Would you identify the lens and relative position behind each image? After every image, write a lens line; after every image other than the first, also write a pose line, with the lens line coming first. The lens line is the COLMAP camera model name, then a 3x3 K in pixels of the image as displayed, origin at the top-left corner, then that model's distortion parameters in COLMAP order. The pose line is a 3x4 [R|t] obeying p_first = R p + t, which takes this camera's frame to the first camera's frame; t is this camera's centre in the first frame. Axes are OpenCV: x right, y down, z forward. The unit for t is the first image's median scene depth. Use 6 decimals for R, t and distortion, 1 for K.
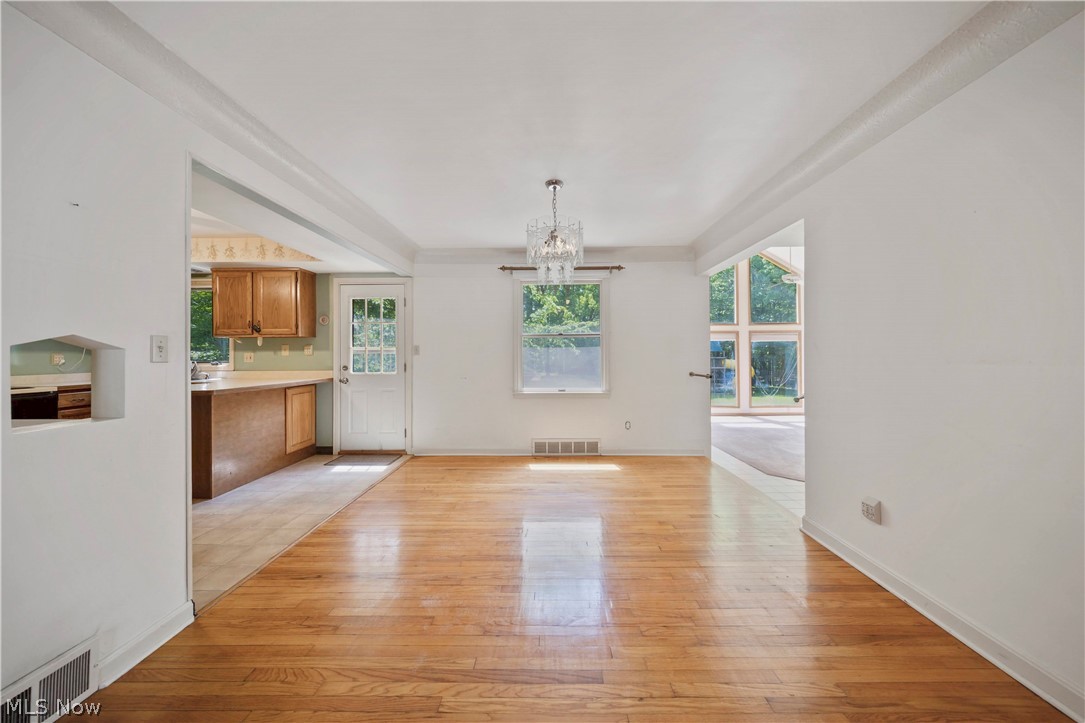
lens RADIAL K [[384.0, 0, 547.1], [0, 384.0, 354.6], [0, 0, 1]] dist [-0.000568, 0.000066]
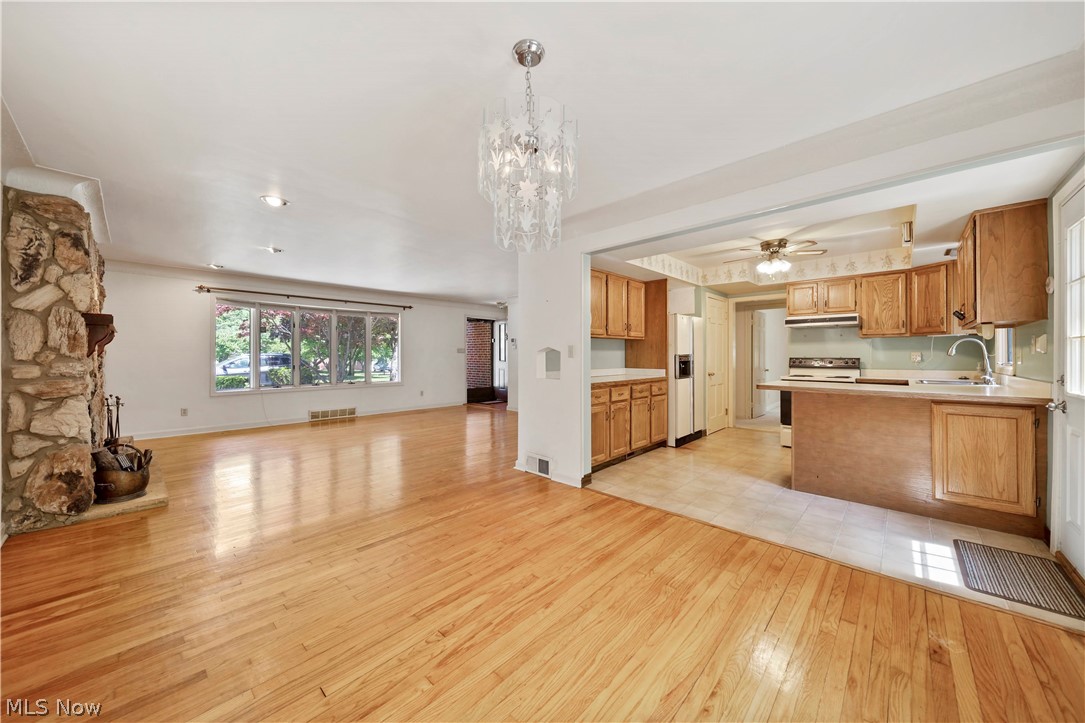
lens RADIAL K [[384.0, 0, 548.0], [0, 384.0, 354.6], [0, 0, 1]] dist [-0.000568, 0.000066]
pose [[-0.669668, 0.003391, -0.742652, 0.291089], [0.002057, 0.999994, 0.002711, -0.000720], [0.742657, 0.000288, -0.669672, 0.966711]]
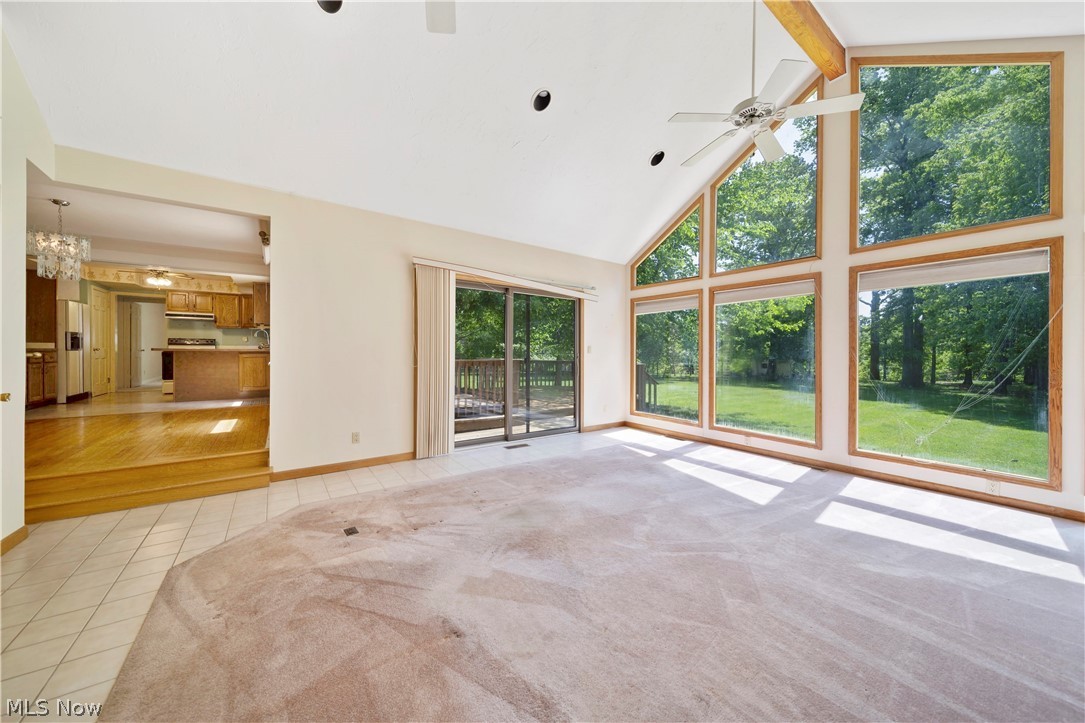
lens RADIAL K [[384.0, 0, 543.7], [0, 384.0, 355.3], [0, 0, 1]] dist [-0.000568, 0.000066]
pose [[0.581439, 0.011882, -0.813503, 1.546267], [-0.006749, 0.999929, 0.009780, 0.072120], [0.813562, -0.000196, 0.581478, 1.131309]]
